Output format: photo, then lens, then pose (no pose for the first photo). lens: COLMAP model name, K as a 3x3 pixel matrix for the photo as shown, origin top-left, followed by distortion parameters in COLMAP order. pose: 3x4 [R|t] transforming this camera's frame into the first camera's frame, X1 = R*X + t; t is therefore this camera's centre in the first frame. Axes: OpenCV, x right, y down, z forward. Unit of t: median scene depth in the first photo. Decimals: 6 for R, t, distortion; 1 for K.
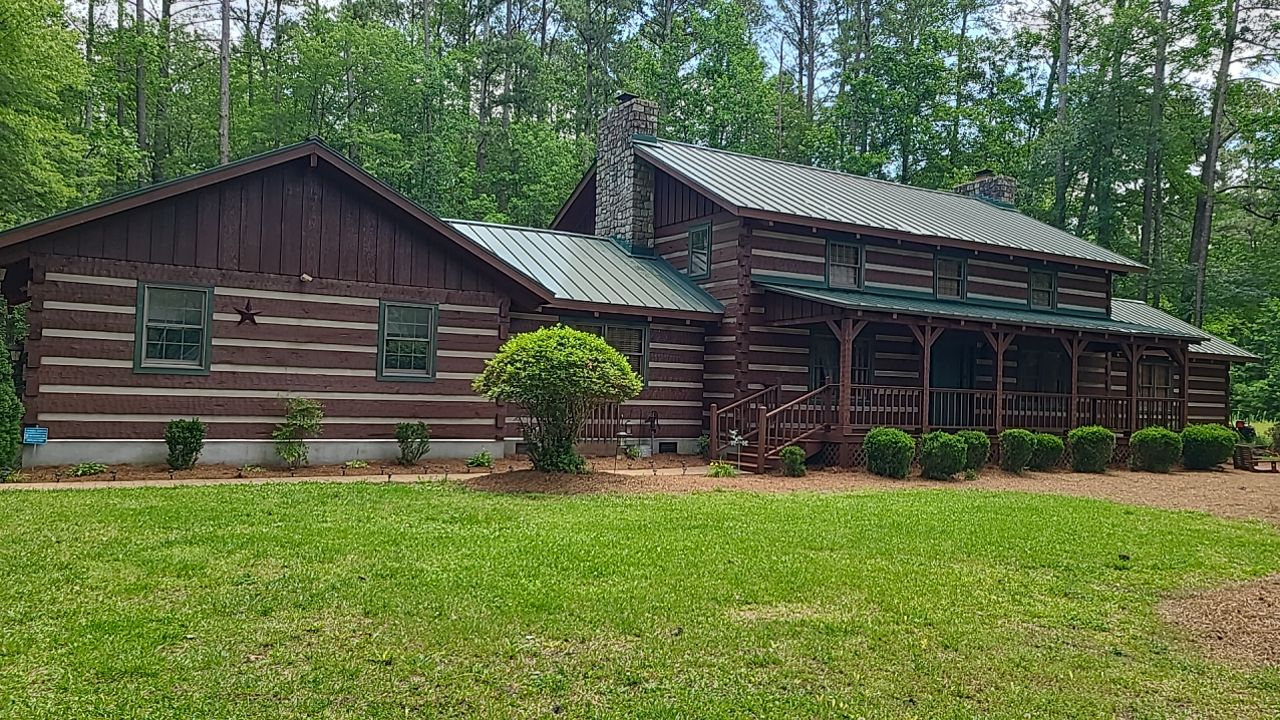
lens RADIAL K [[970.1, 0, 640.0], [0, 970.1, 360.0], [0, 0, 1]] dist [0.085517, -0.048941]
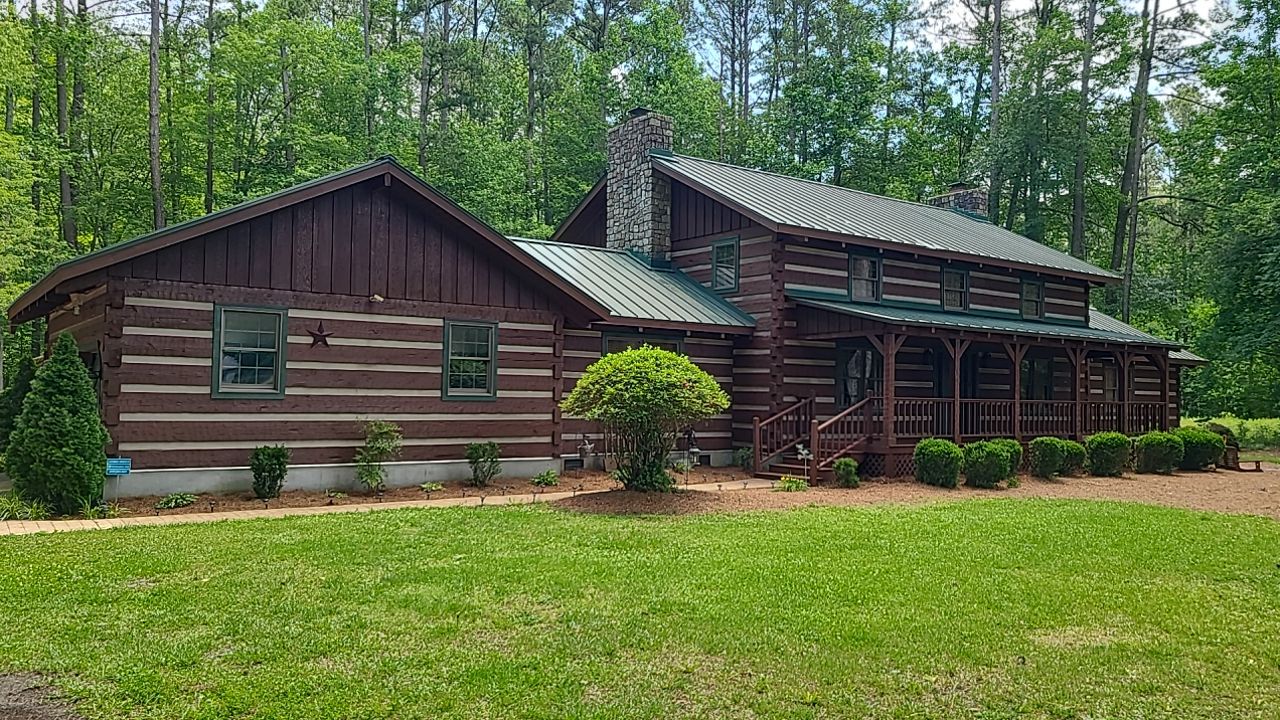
lens RADIAL K [[974.7, 0, 640.0], [0, 974.7, 360.0], [0, 0, 1]] dist [0.063781, 0.001520]
pose [[0.995102, -0.010818, 0.098261, -0.140788], [0.010875, 0.999941, -0.000052, -0.015254], [-0.098254, 0.001121, 0.995161, -0.005089]]
